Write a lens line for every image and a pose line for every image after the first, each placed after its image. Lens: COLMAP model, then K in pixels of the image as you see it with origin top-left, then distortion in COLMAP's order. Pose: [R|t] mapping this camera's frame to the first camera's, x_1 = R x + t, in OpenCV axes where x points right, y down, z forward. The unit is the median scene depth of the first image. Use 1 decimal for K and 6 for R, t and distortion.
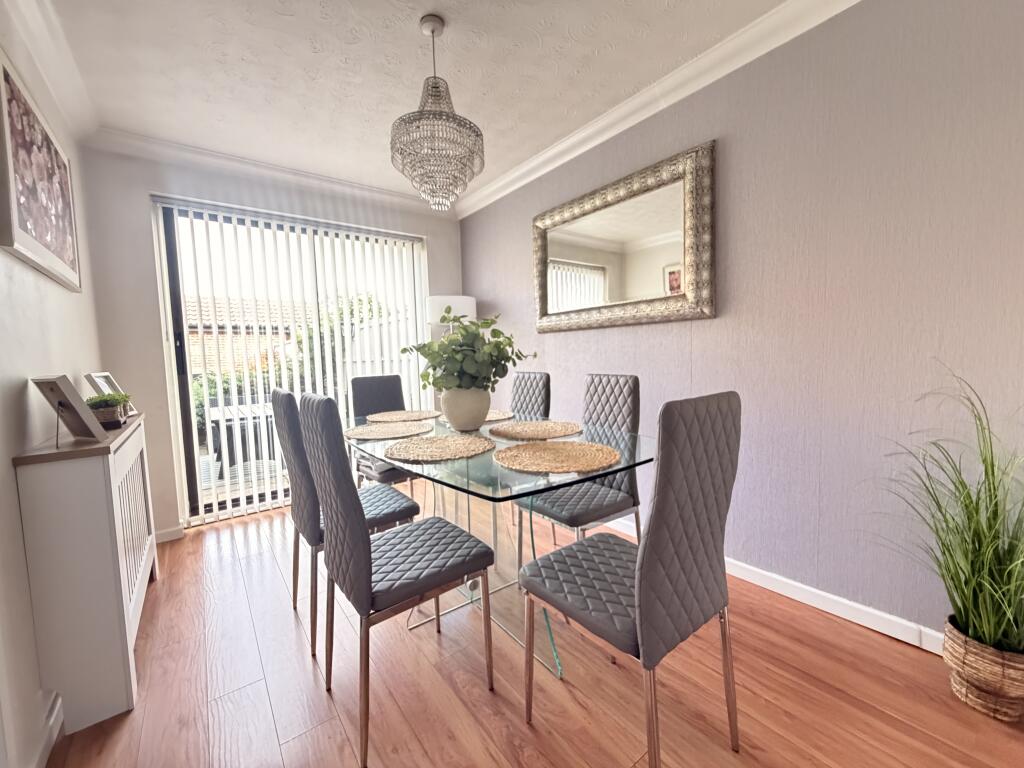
lens RADIAL K [[415.6, 0, 511.4], [0, 415.6, 387.8], [0, 0, 1]] dist [0.001352, 0.000033]
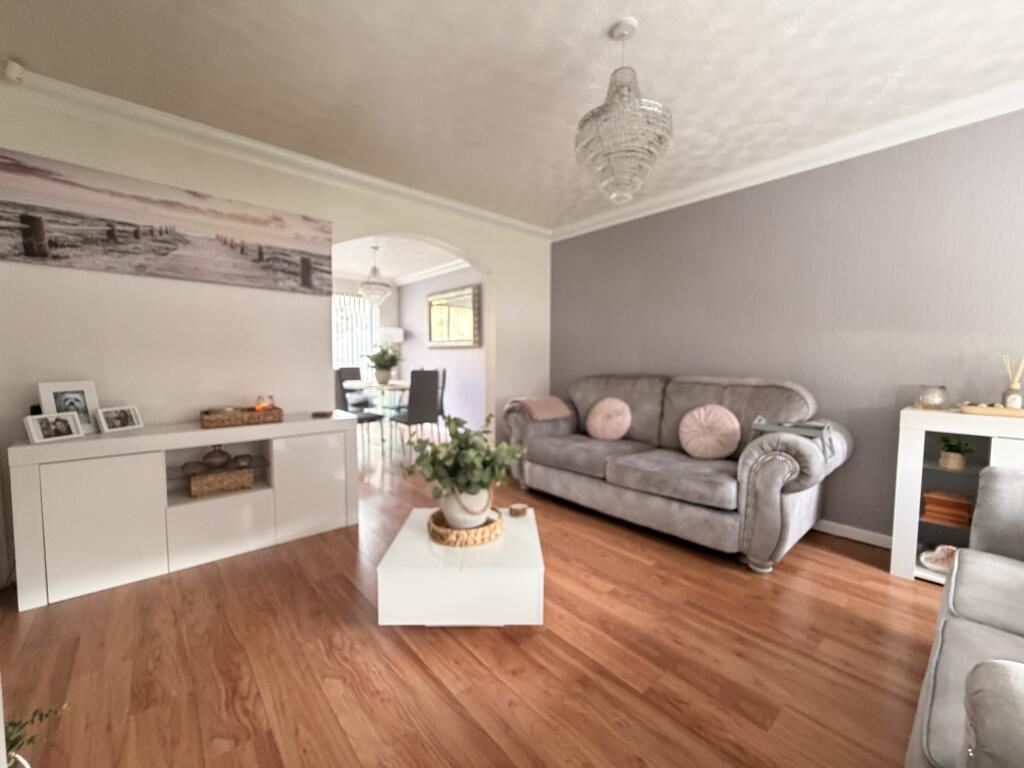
lens RADIAL K [[415.6, 0, 505.6], [0, 415.6, 385.9], [0, 0, 1]] dist [0.001352, 0.000033]
pose [[0.998184, 0.028490, 0.053083, 0.507512], [-0.027684, 0.999491, -0.015851, 0.114621], [-0.053507, 0.014353, 0.998464, -1.644384]]
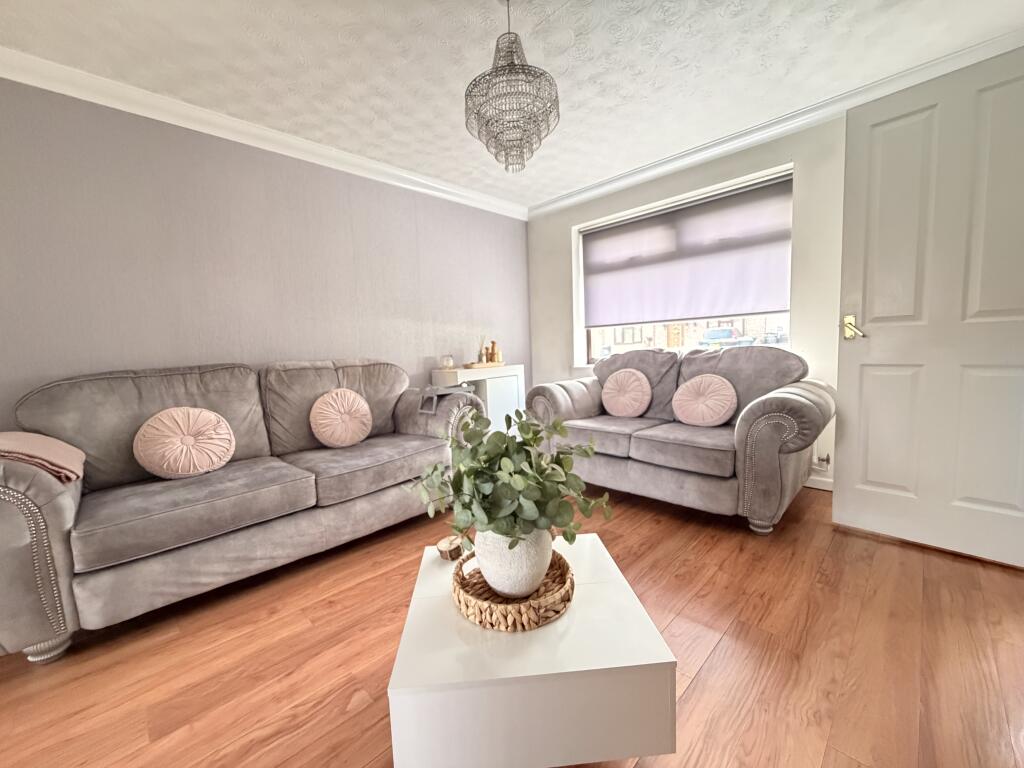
lens RADIAL K [[415.6, 0, 508.7], [0, 415.6, 385.5], [0, 0, 1]] dist [0.001352, 0.000033]
pose [[-0.127314, -0.052401, 0.990477, -0.068448], [0.125034, 0.989789, 0.068436, 0.101838], [-0.983950, 0.132556, -0.119463, -0.692741]]
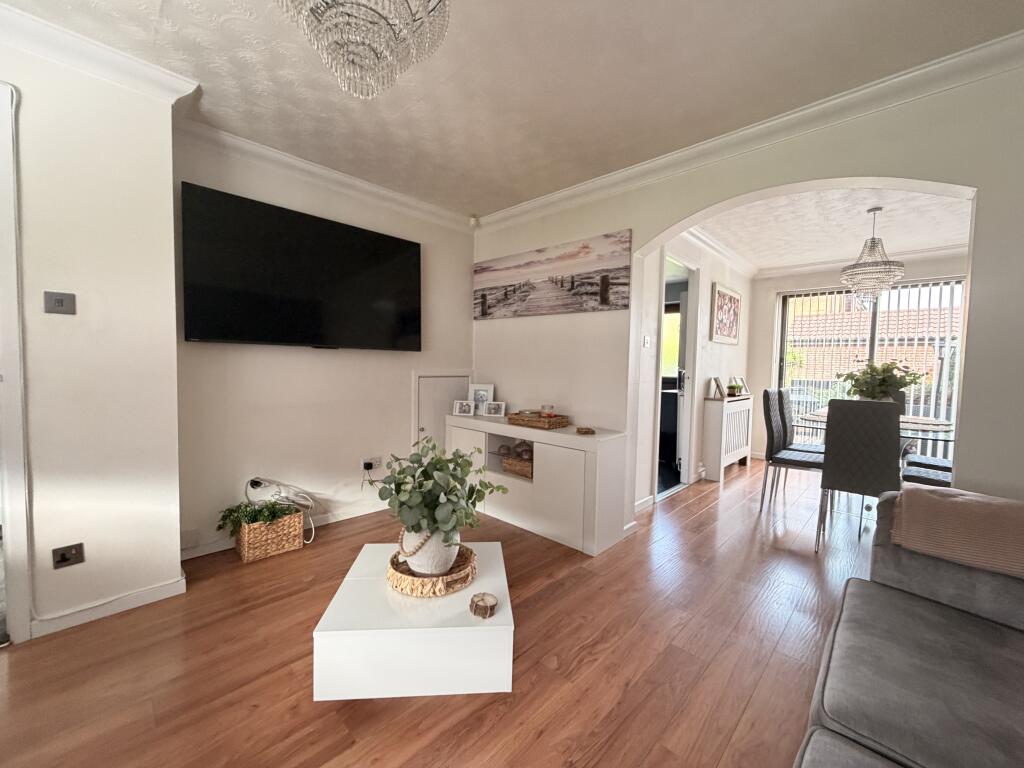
lens RADIAL K [[415.6, 0, 507.3], [0, 415.6, 386.9], [0, 0, 1]] dist [0.001352, 0.000033]
pose [[0.137431, 0.083517, -0.986984, 1.265906], [-0.101865, 0.992347, 0.069787, -0.005141], [0.985259, 0.090948, 0.144887, -0.738237]]
